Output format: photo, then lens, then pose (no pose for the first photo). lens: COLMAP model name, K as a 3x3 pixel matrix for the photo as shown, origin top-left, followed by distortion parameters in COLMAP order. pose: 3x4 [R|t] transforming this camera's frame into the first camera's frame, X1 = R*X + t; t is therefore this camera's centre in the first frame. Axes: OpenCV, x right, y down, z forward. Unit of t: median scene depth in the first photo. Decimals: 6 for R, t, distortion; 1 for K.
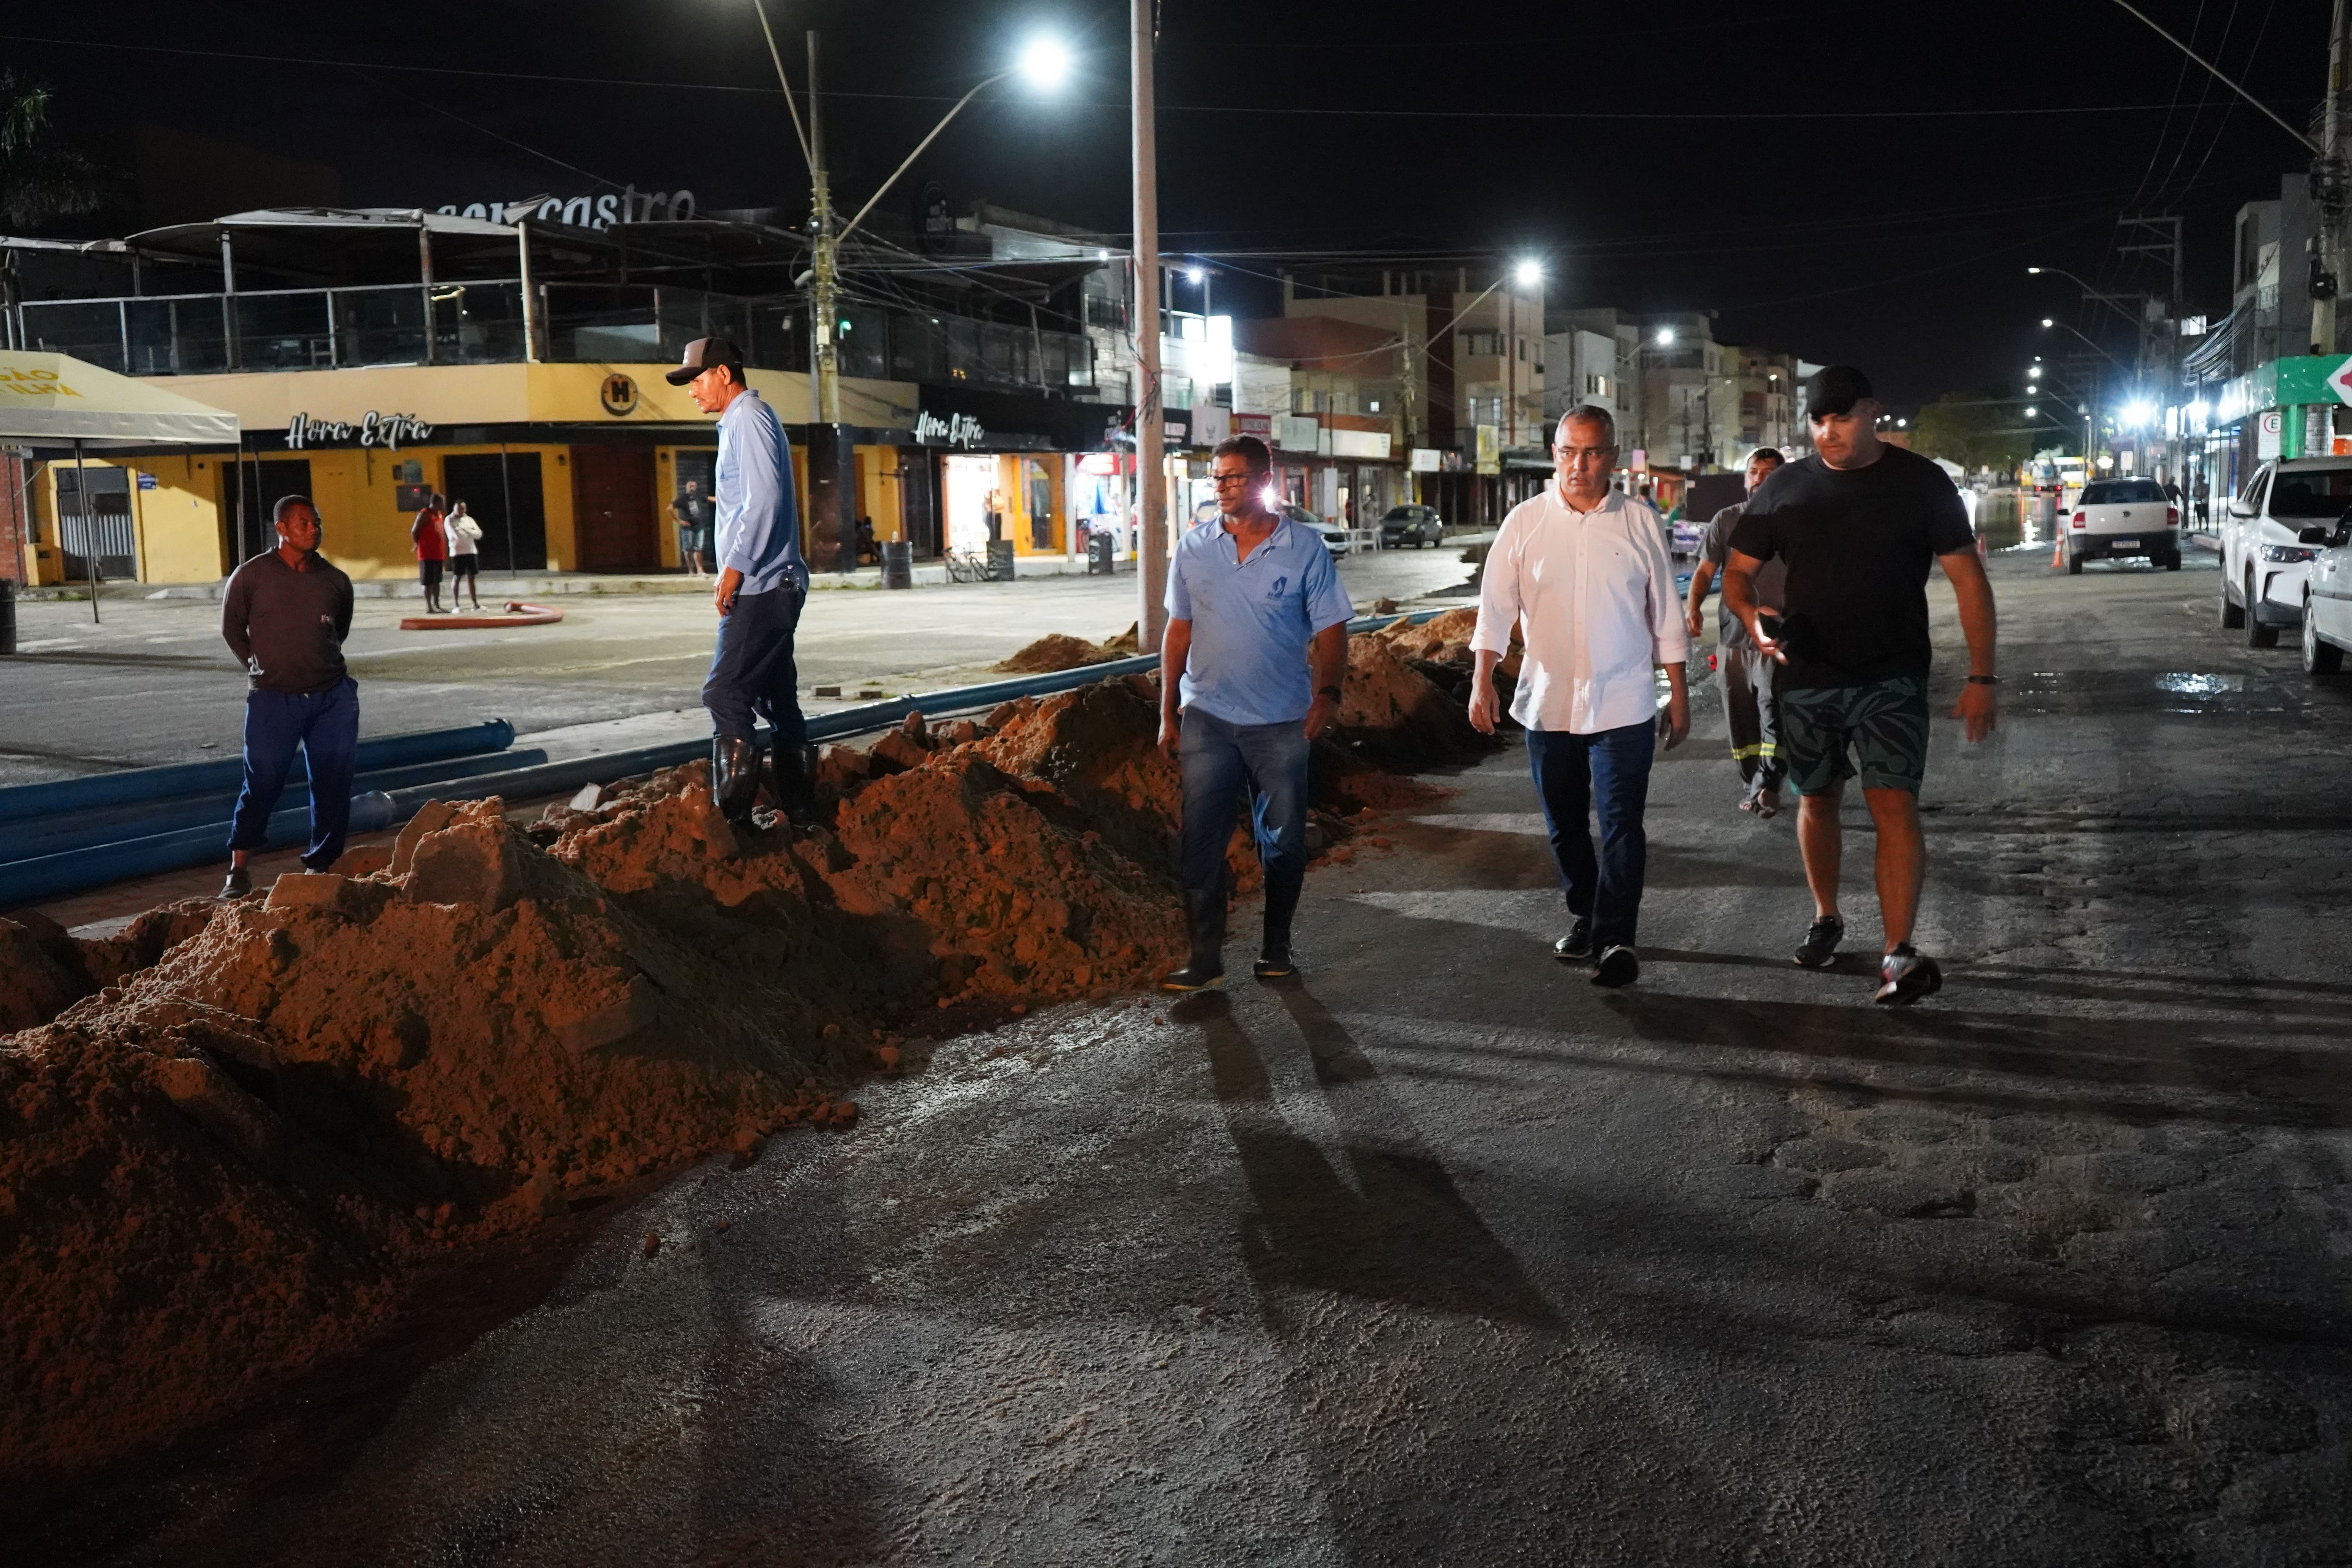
lens RADIAL K [[2257.1, 0, 1170.2], [0, 2257.1, 783.7], [0, 0, 1]] dist [0.001458, 0.016025]
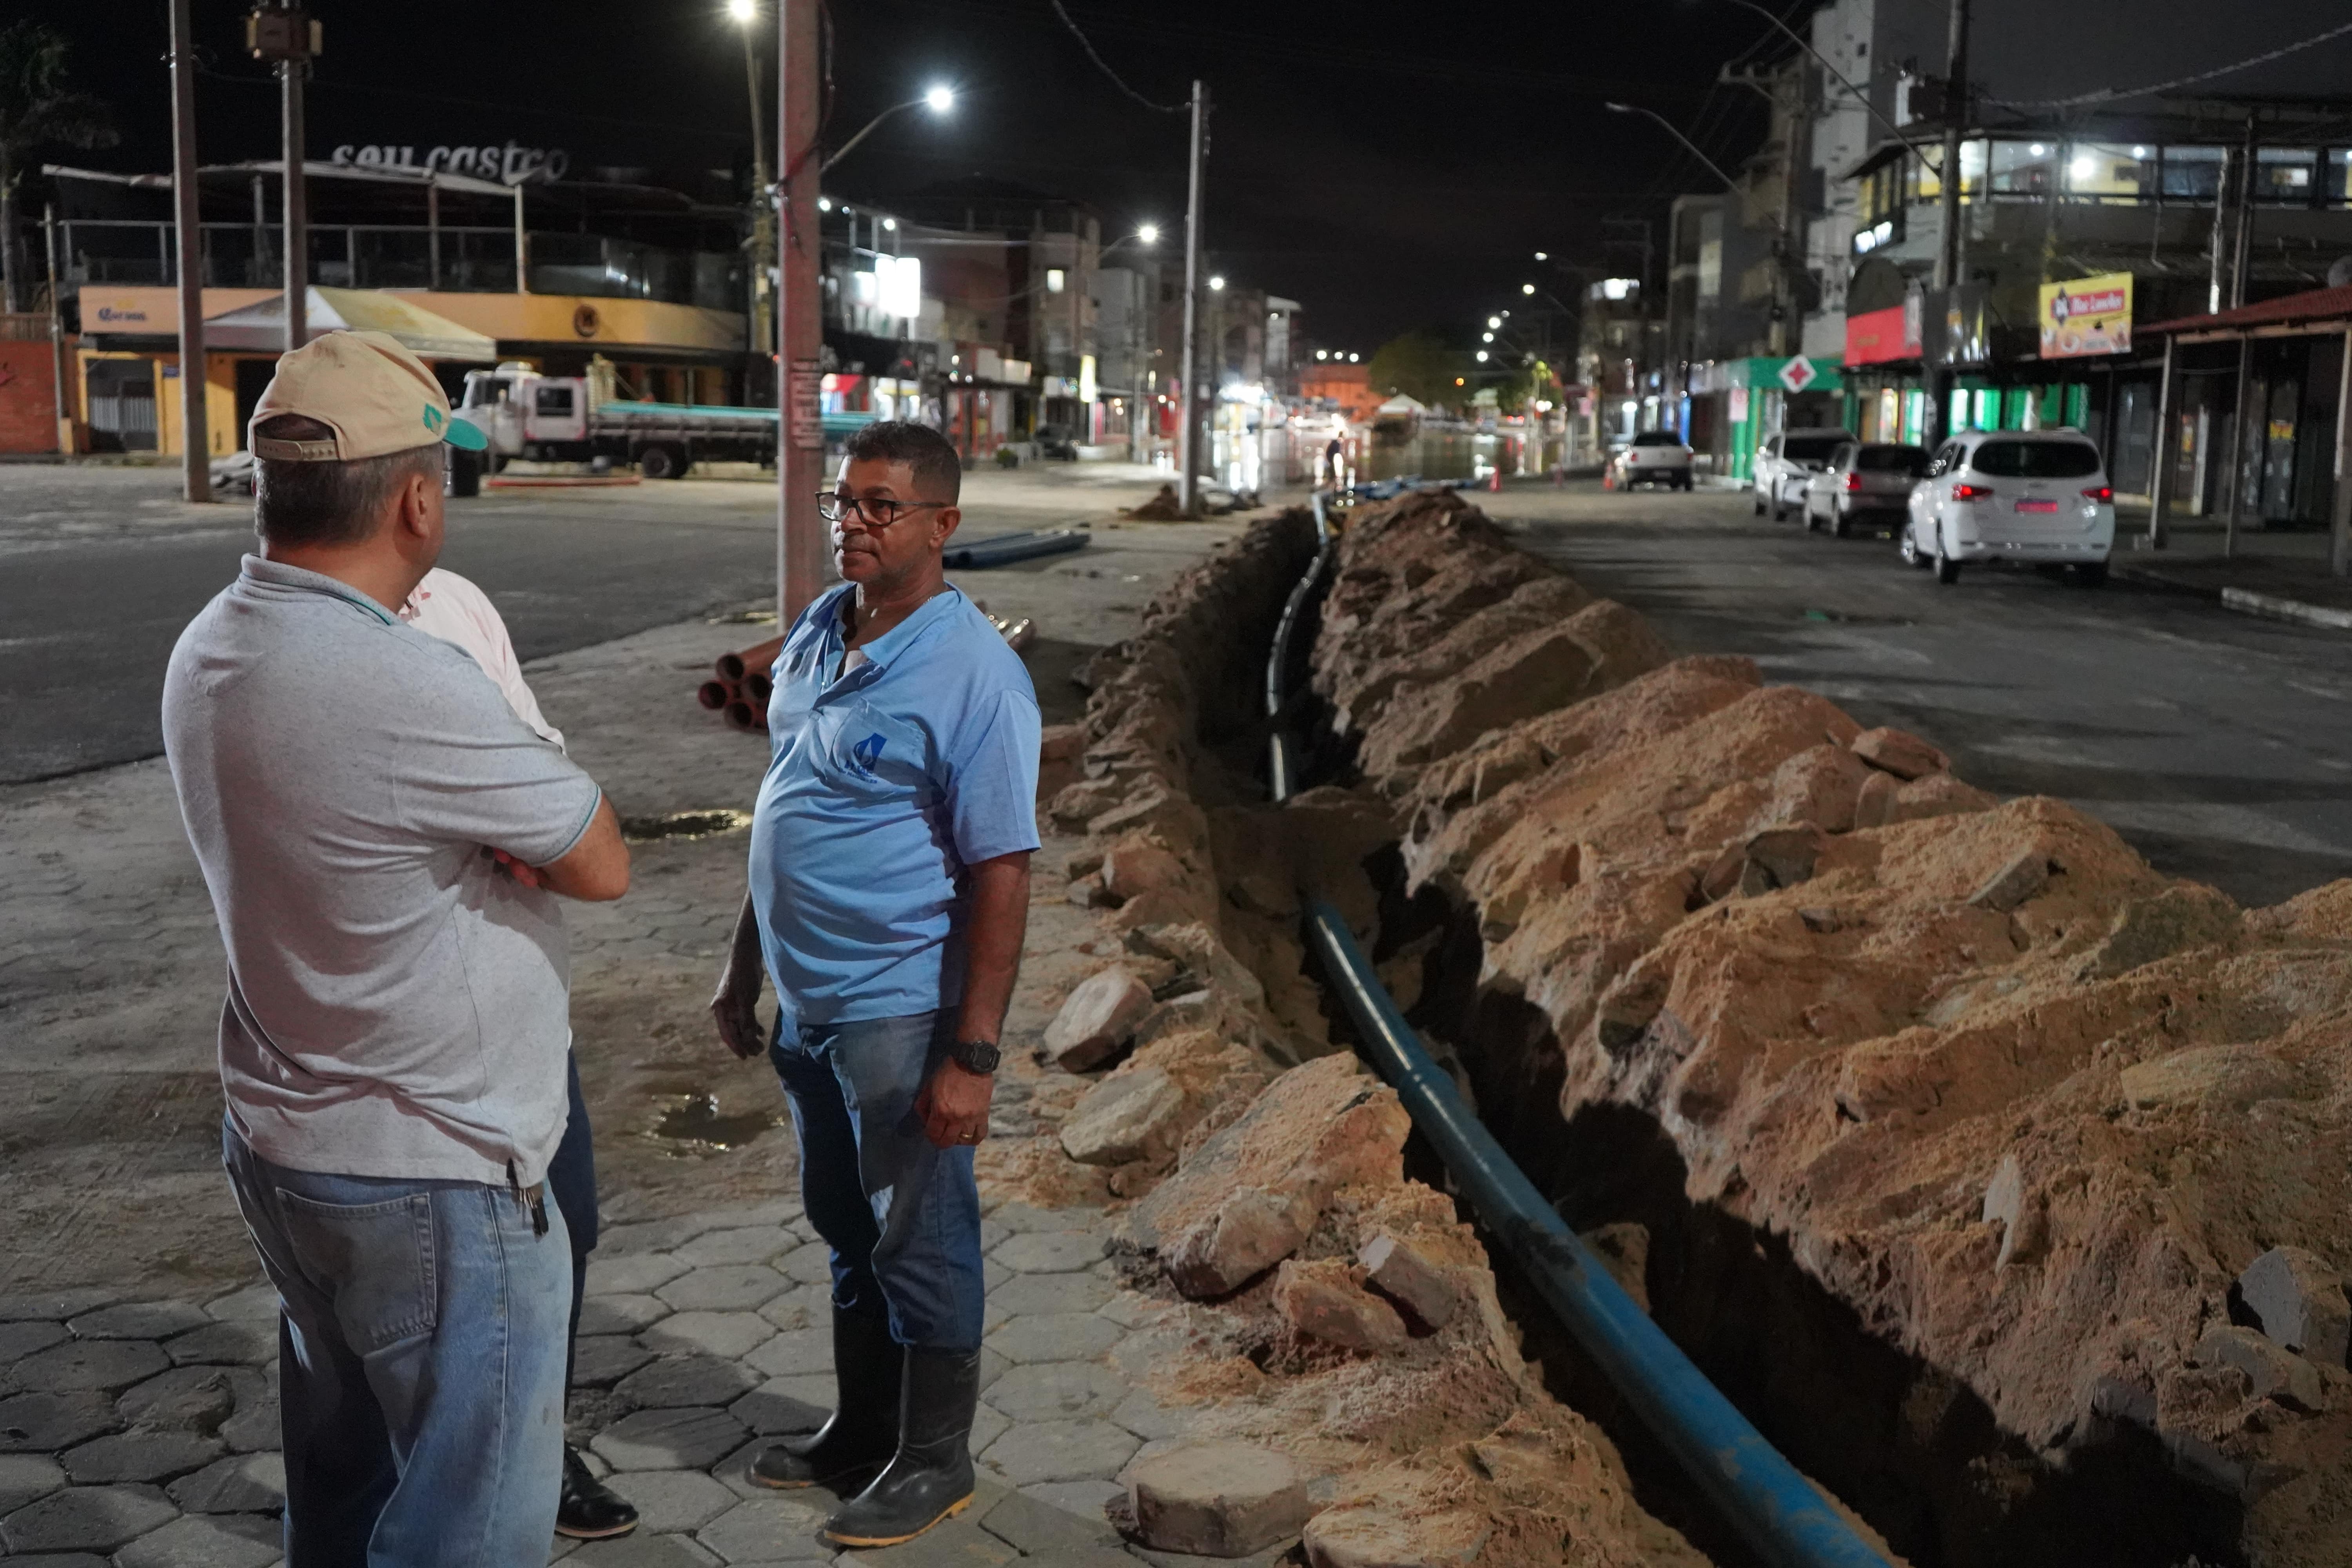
lens RADIAL K [[2412.7, 0, 1161.3], [0, 2412.7, 792.0], [0, 0, 1]] dist [-0.003831, 0.005553]
pose [[0.968801, 0.000642, 0.247837, -0.336559], [-0.008360, 0.999512, 0.030089, 0.068567], [-0.247697, -0.031222, 0.968334, -0.552218]]
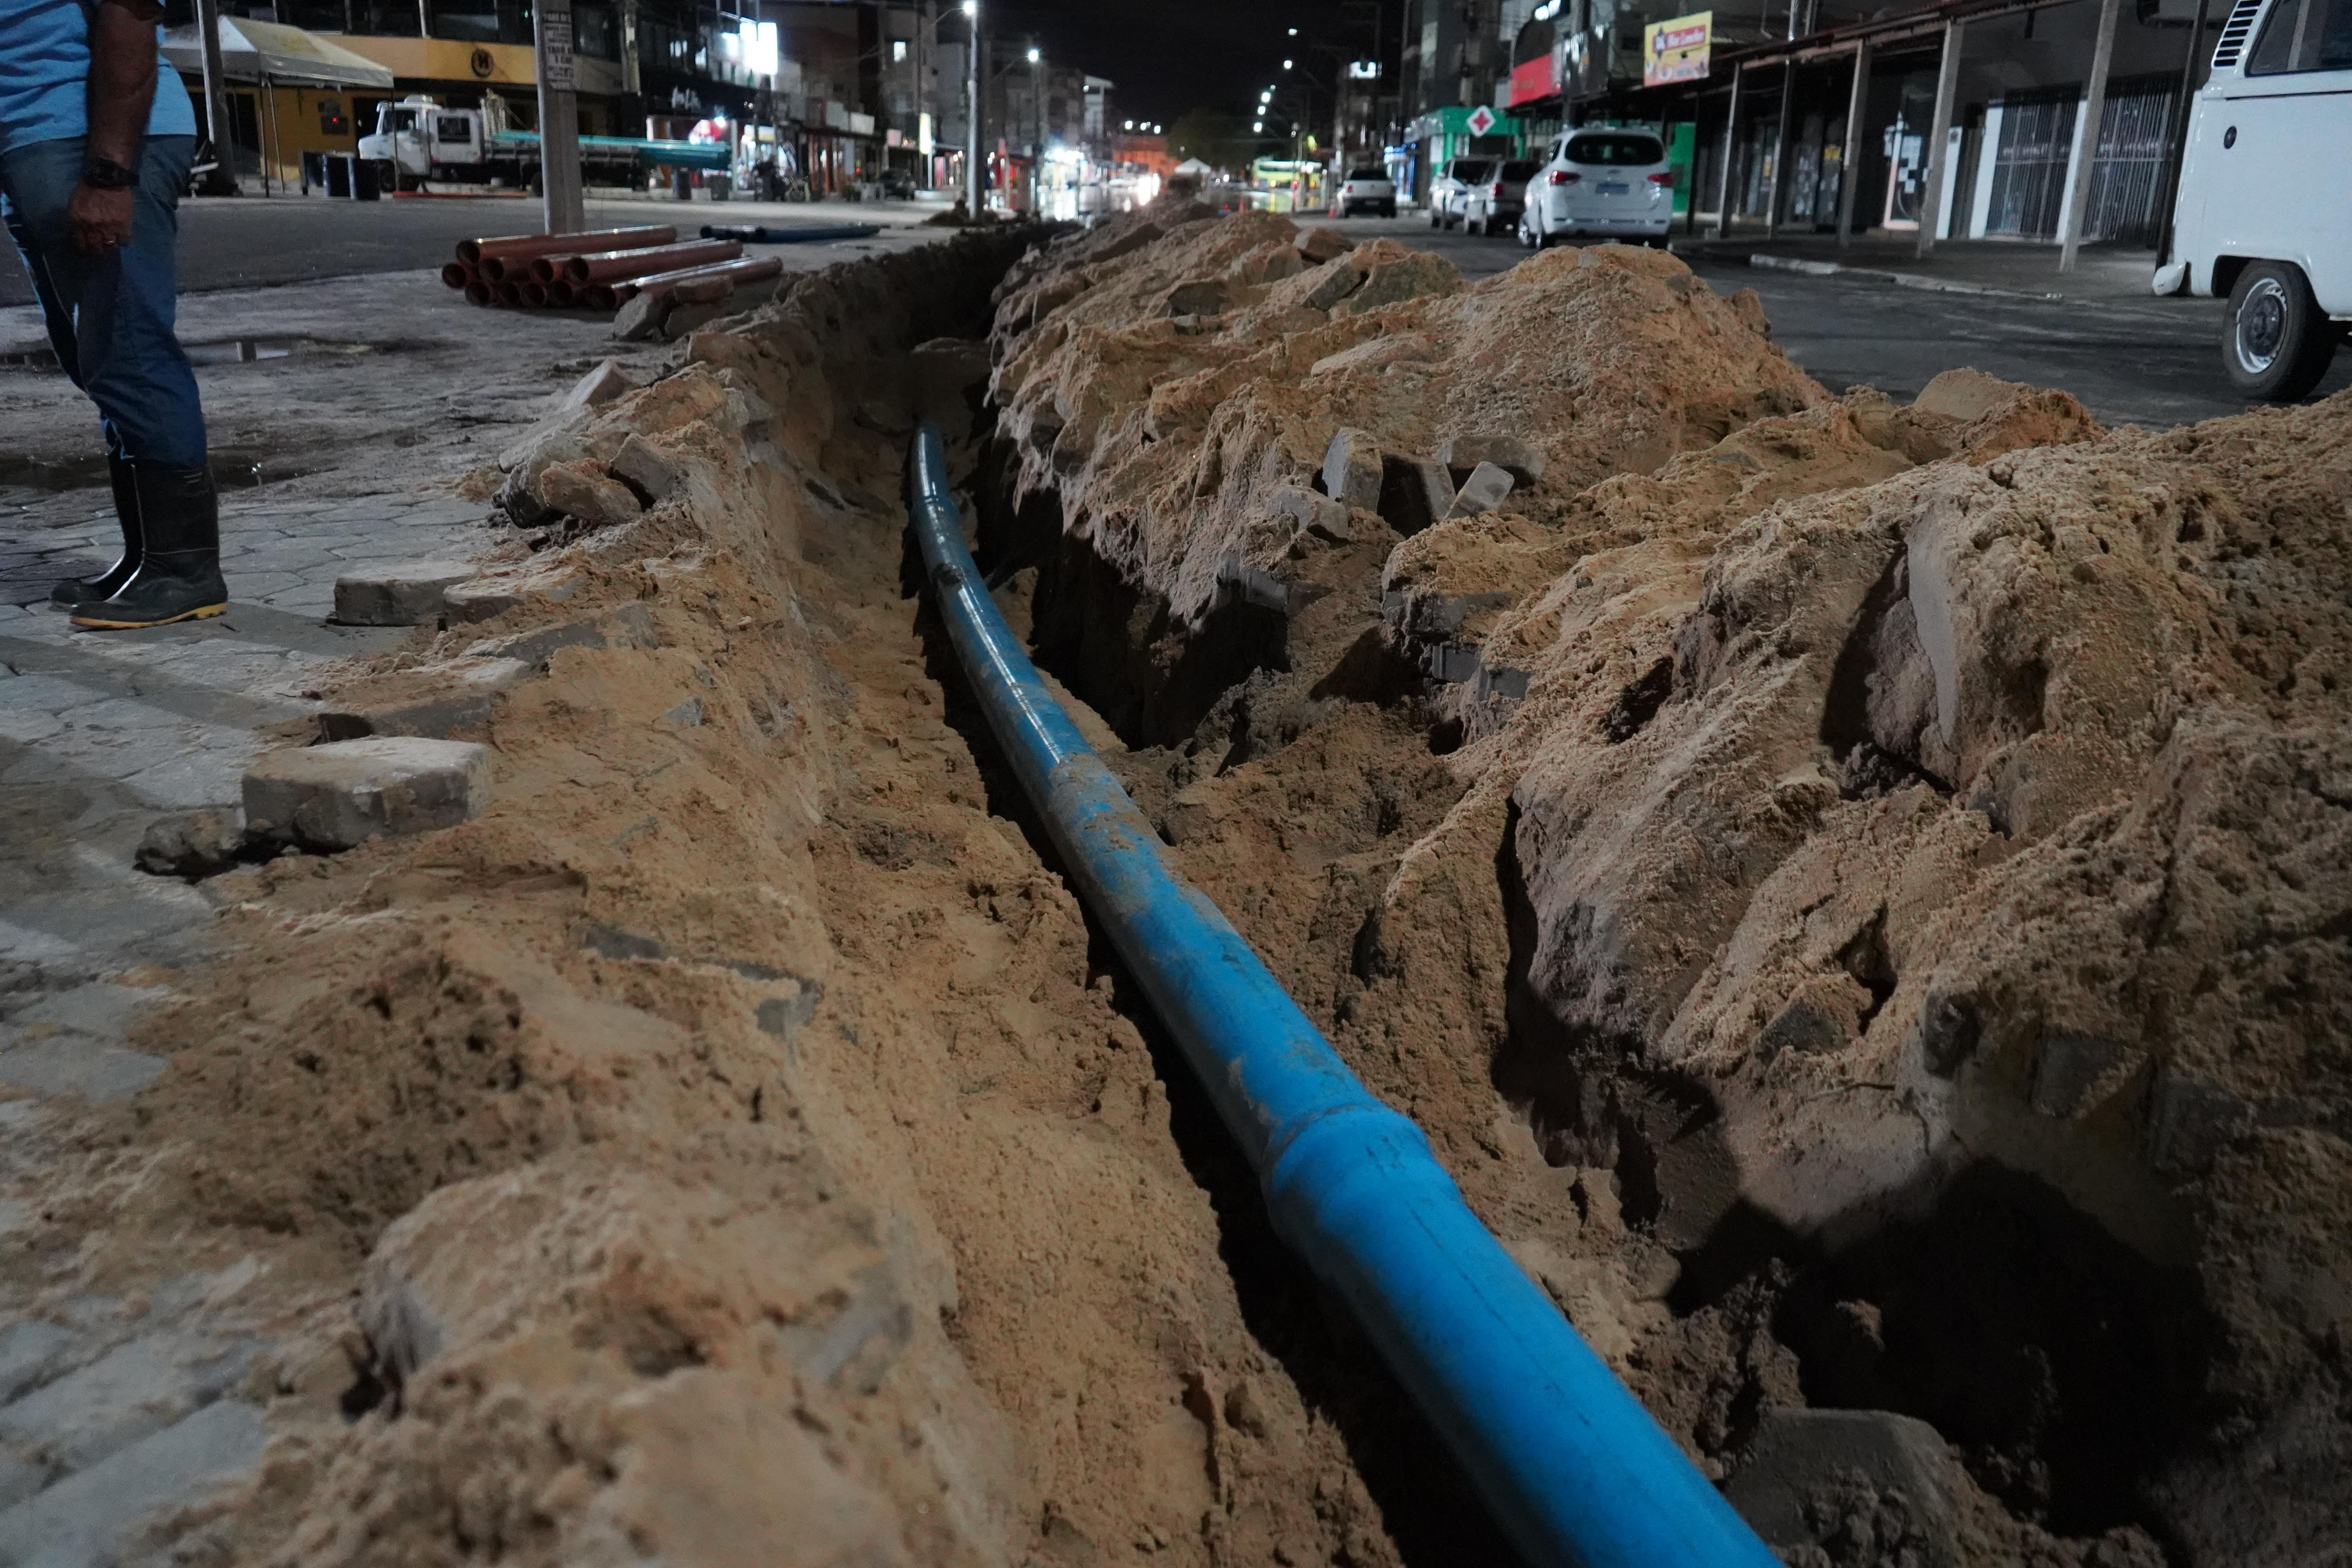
lens RADIAL K [[1892.1, 0, 1160.1], [0, 1892.1, 778.5], [0, 0, 1]] dist [-0.010979, 0.007826]
pose [[0.946791, -0.049630, 0.317998, -0.301551], [-0.008535, 0.983820, 0.178954, 0.094934], [-0.321735, -0.172146, 0.931049, -0.559352]]
